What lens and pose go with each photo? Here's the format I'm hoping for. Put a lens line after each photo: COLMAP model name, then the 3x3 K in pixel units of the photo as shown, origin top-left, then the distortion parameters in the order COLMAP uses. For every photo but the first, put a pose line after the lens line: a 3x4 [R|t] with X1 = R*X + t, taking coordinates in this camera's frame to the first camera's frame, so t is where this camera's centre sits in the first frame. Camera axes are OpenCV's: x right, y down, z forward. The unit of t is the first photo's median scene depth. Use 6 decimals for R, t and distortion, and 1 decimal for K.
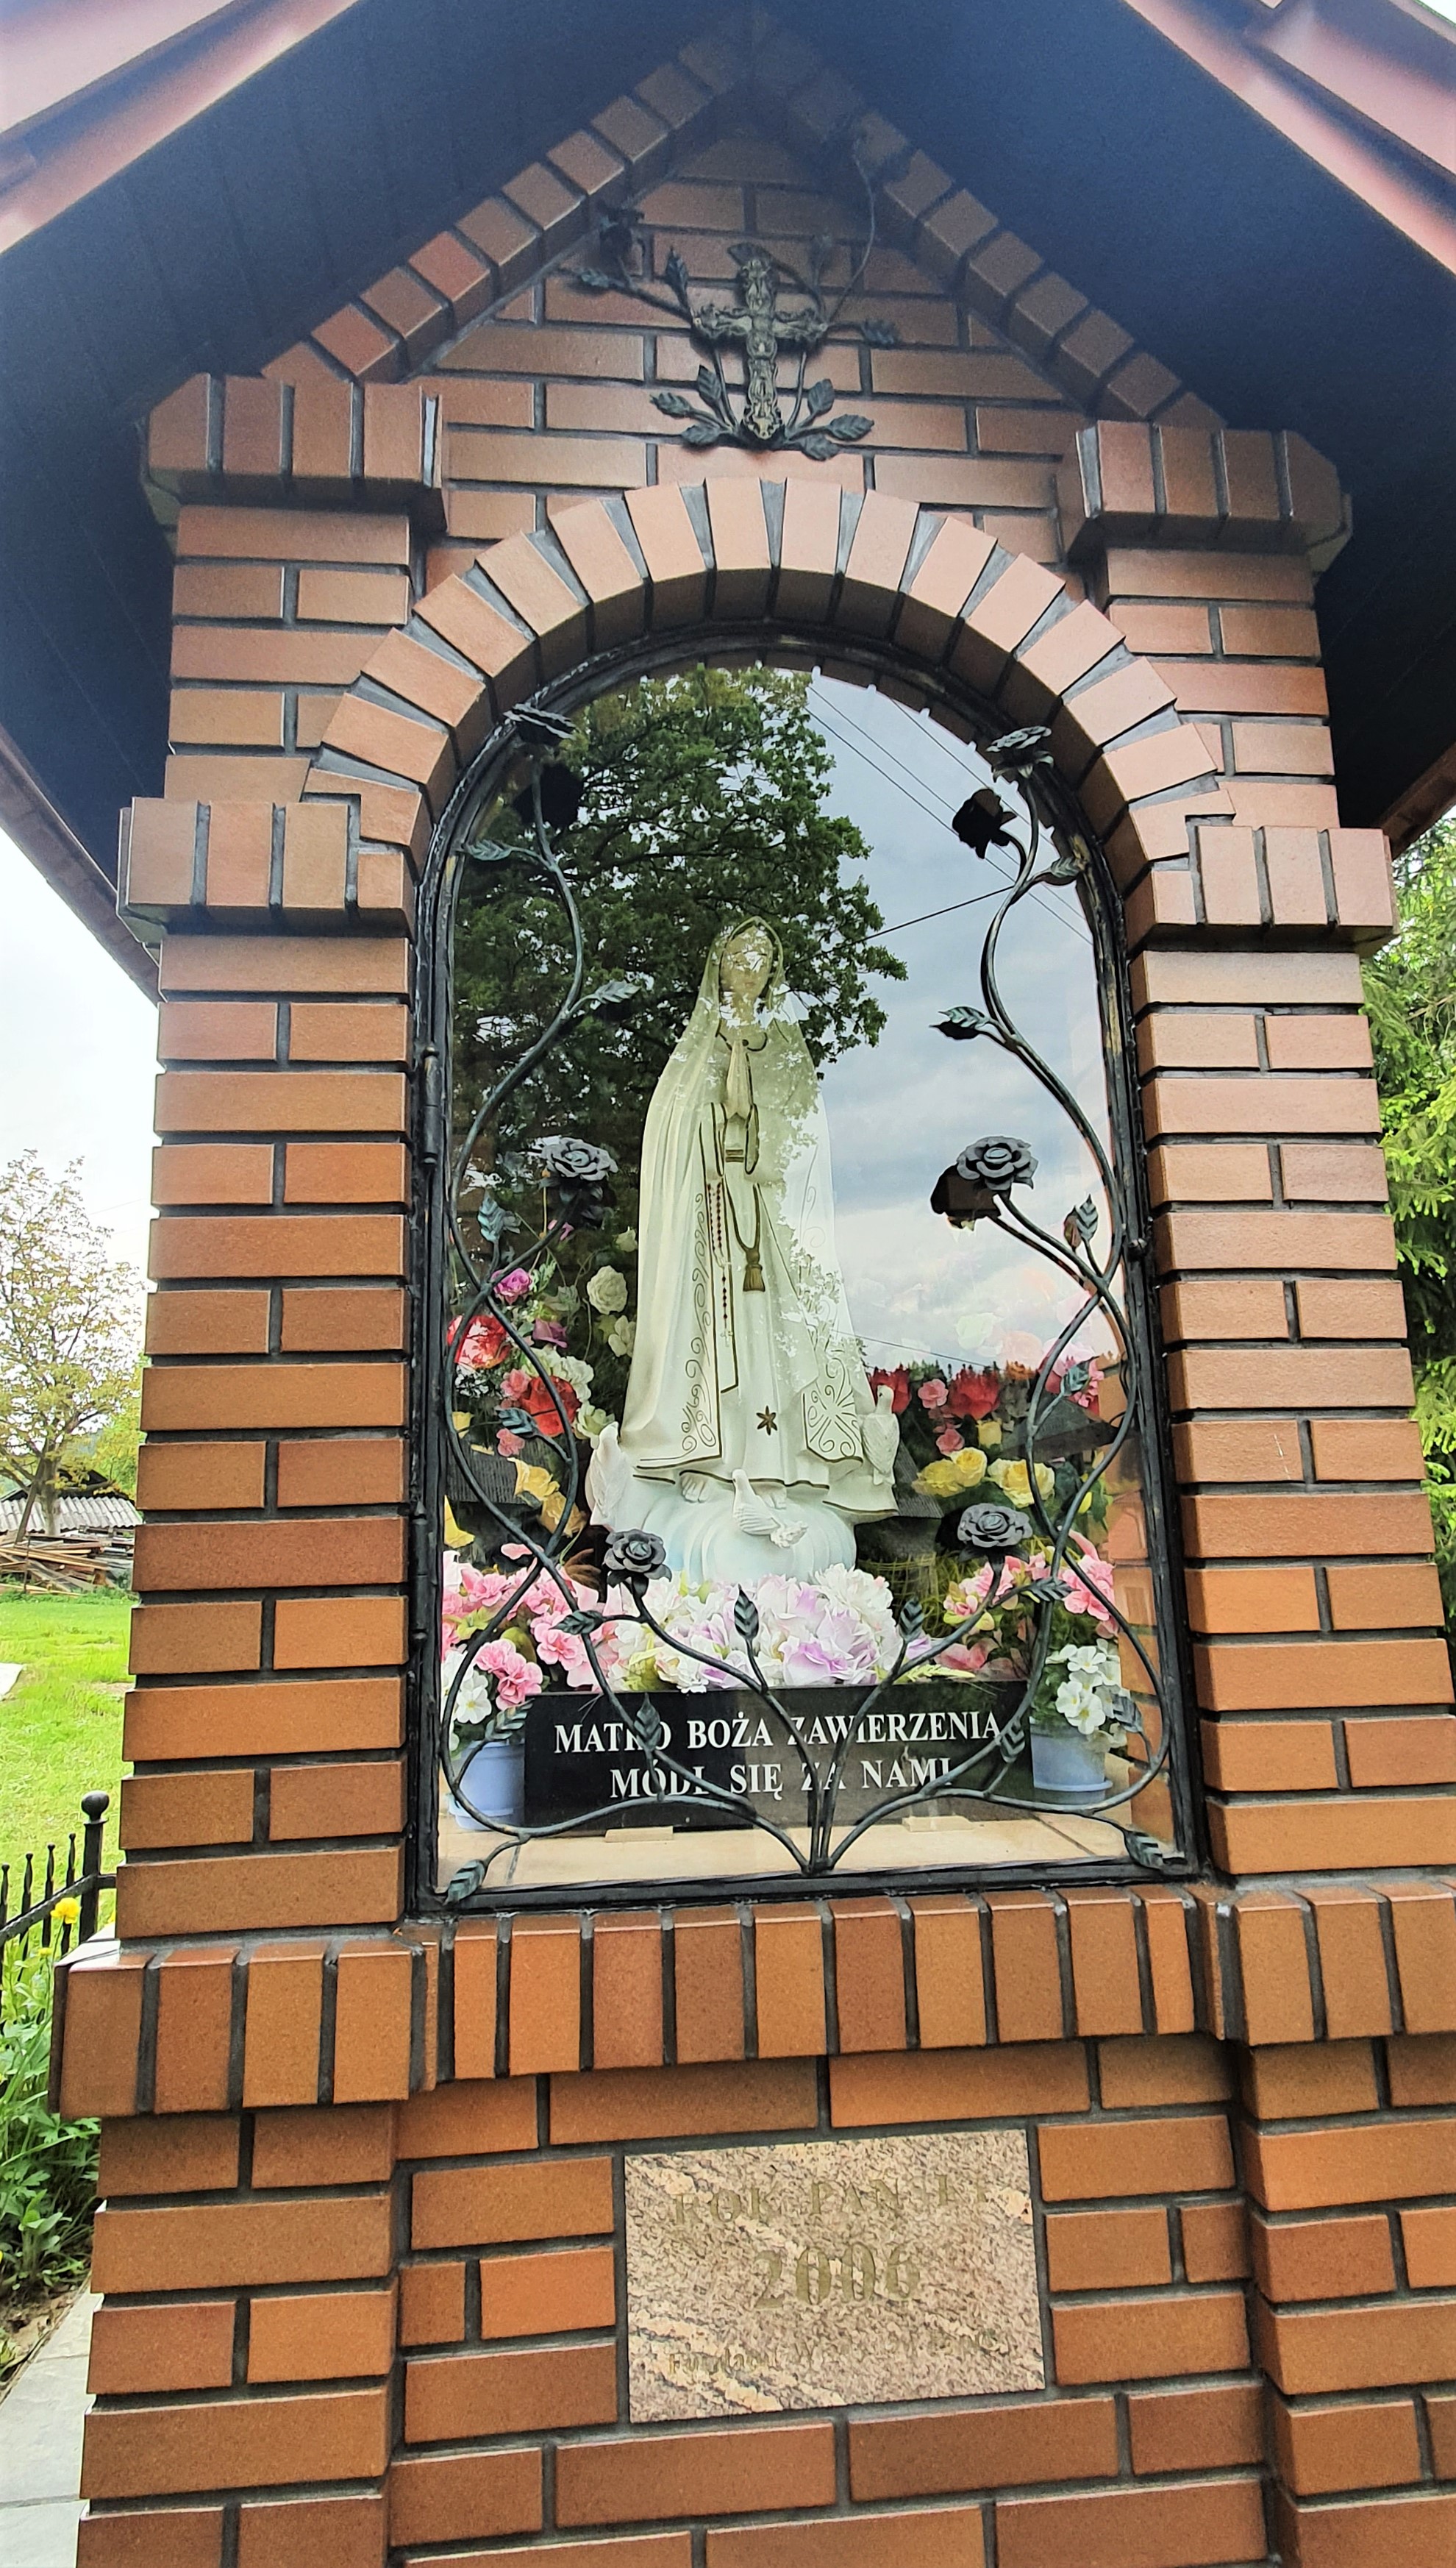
lens RADIAL K [[1345.2, 0, 731.1], [0, 1345.2, 1286.0], [0, 0, 1]] dist [0.009385, -0.000553]
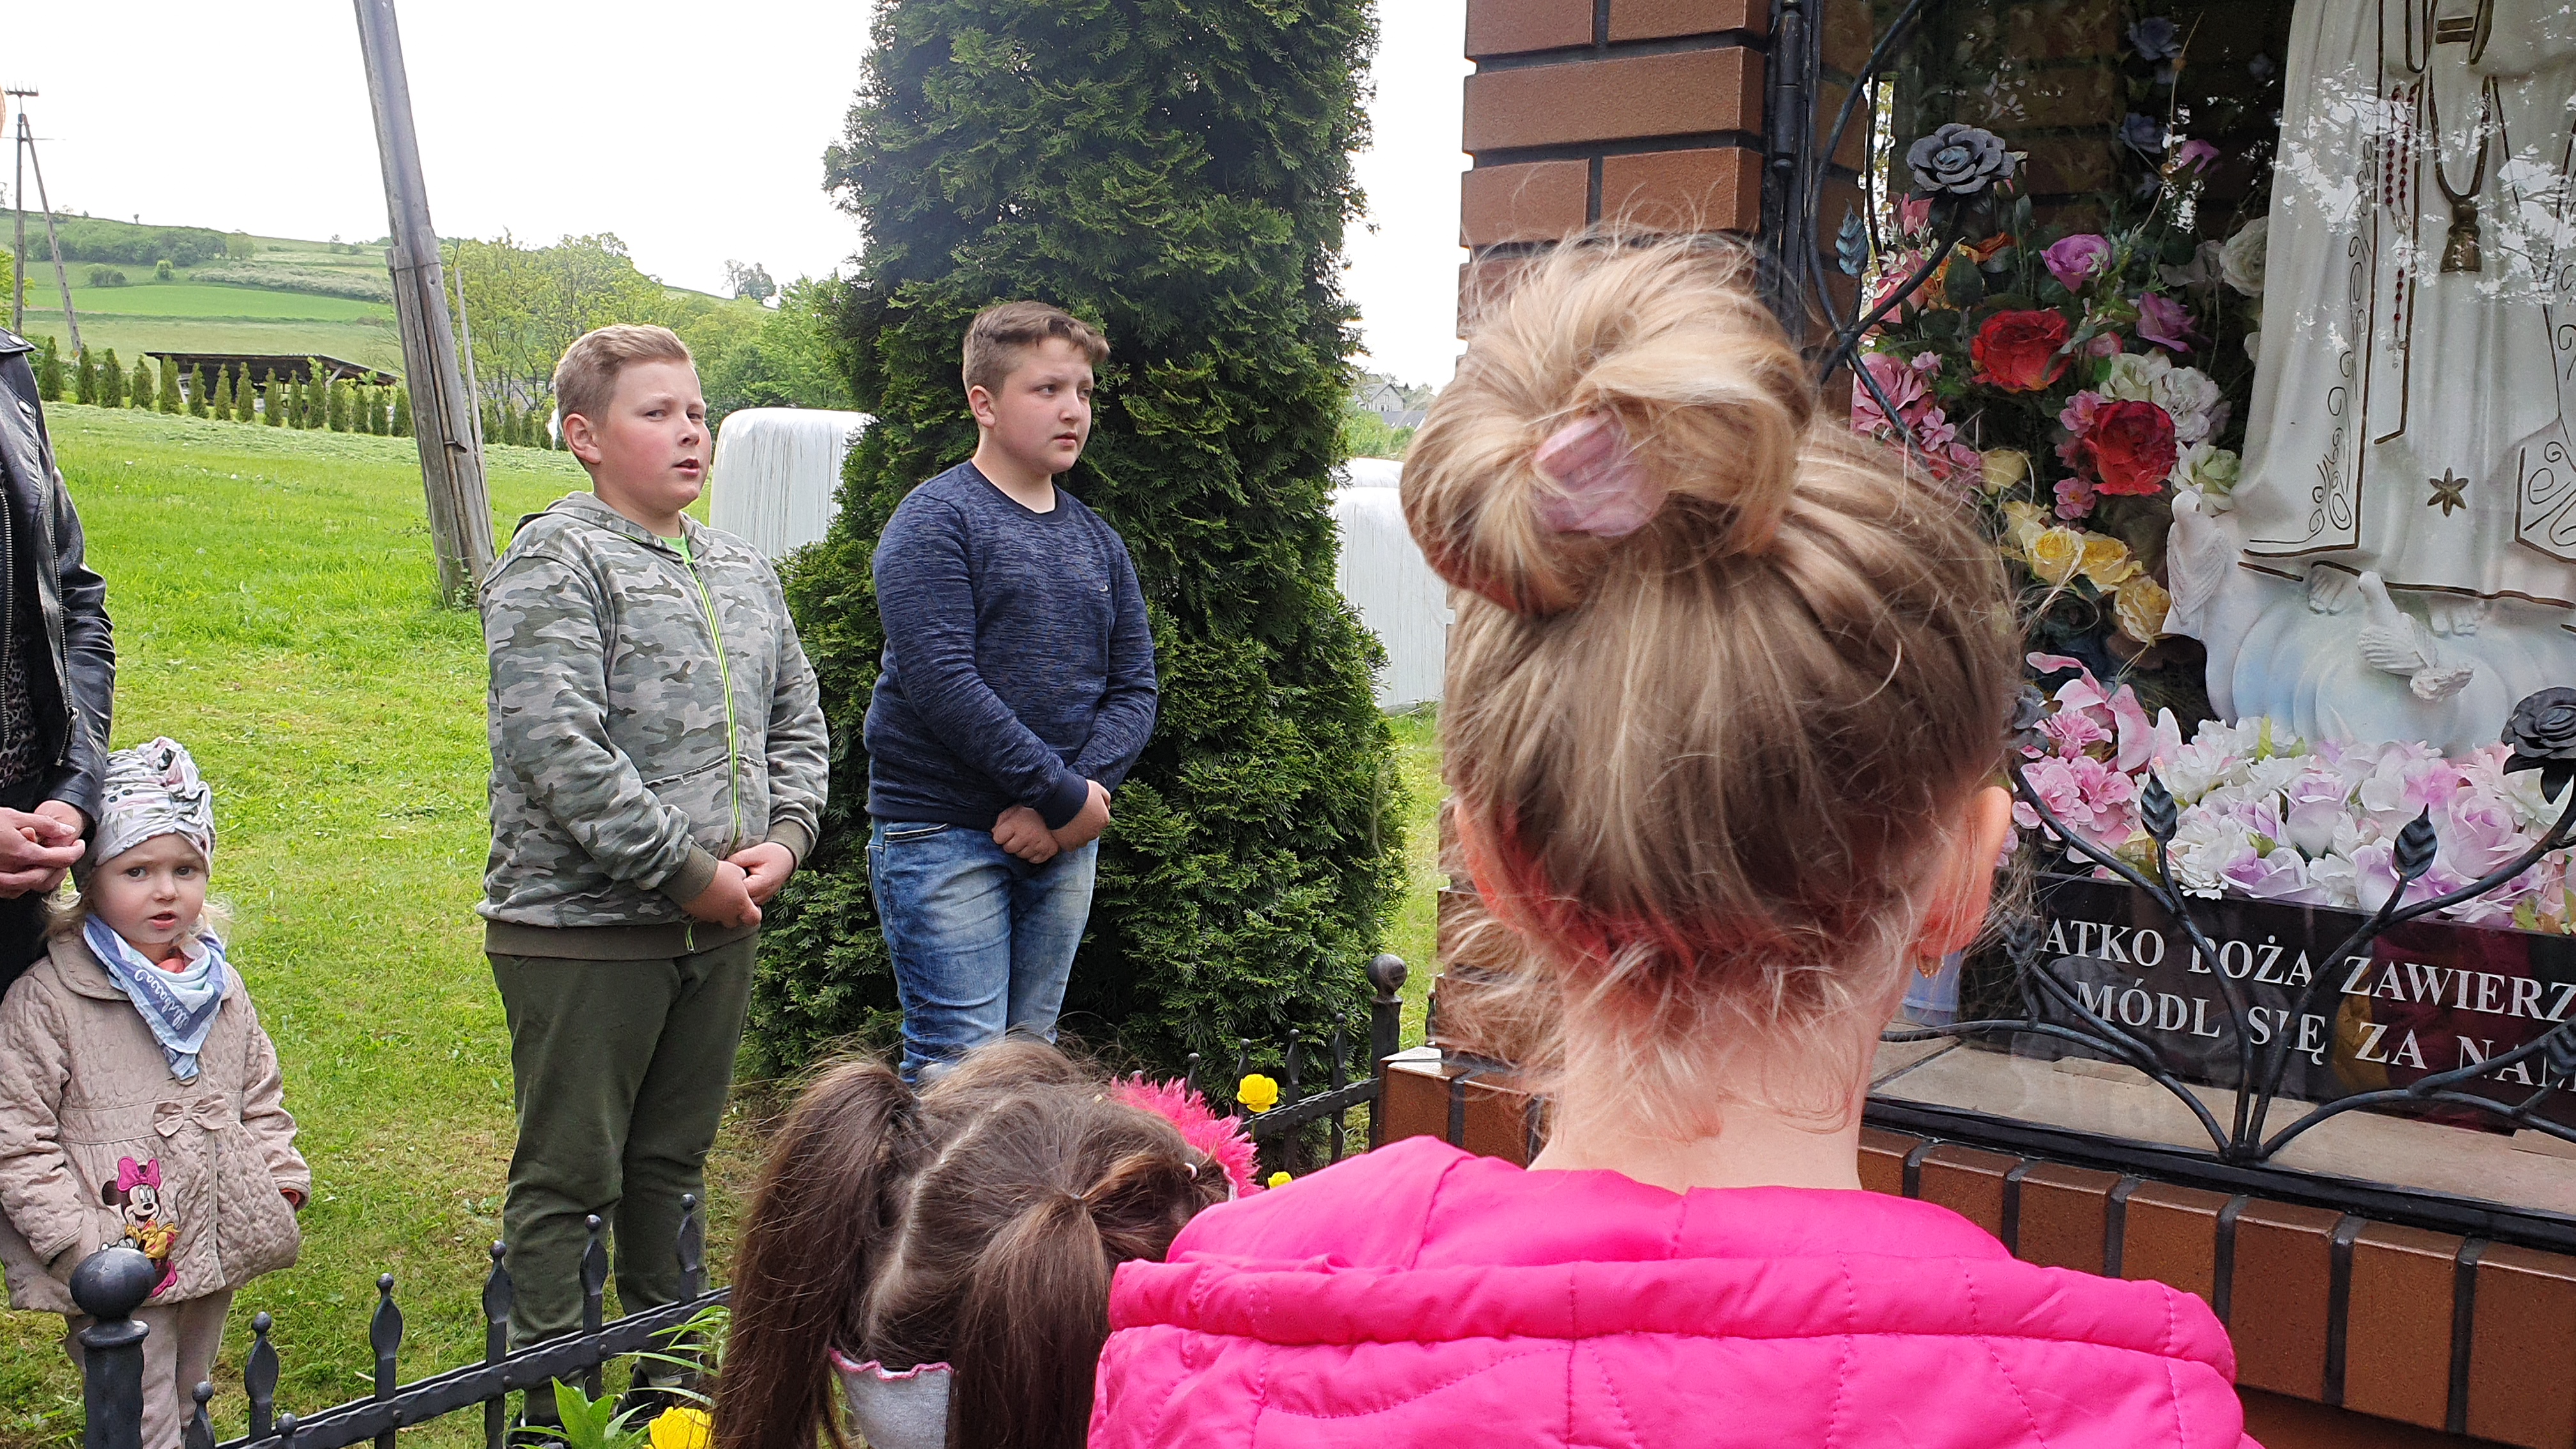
lens RADIAL K [[2301.0, 0, 1334.9], [0, 2301.0, 721.8], [0, 0, 1]] dist [0.144375, -0.373235]
pose [[0.775454, 0.105813, -0.622474, 0.354682], [0.066081, 0.966843, 0.246672, -0.109443], [0.627936, -0.232417, 0.742750, -0.150150]]
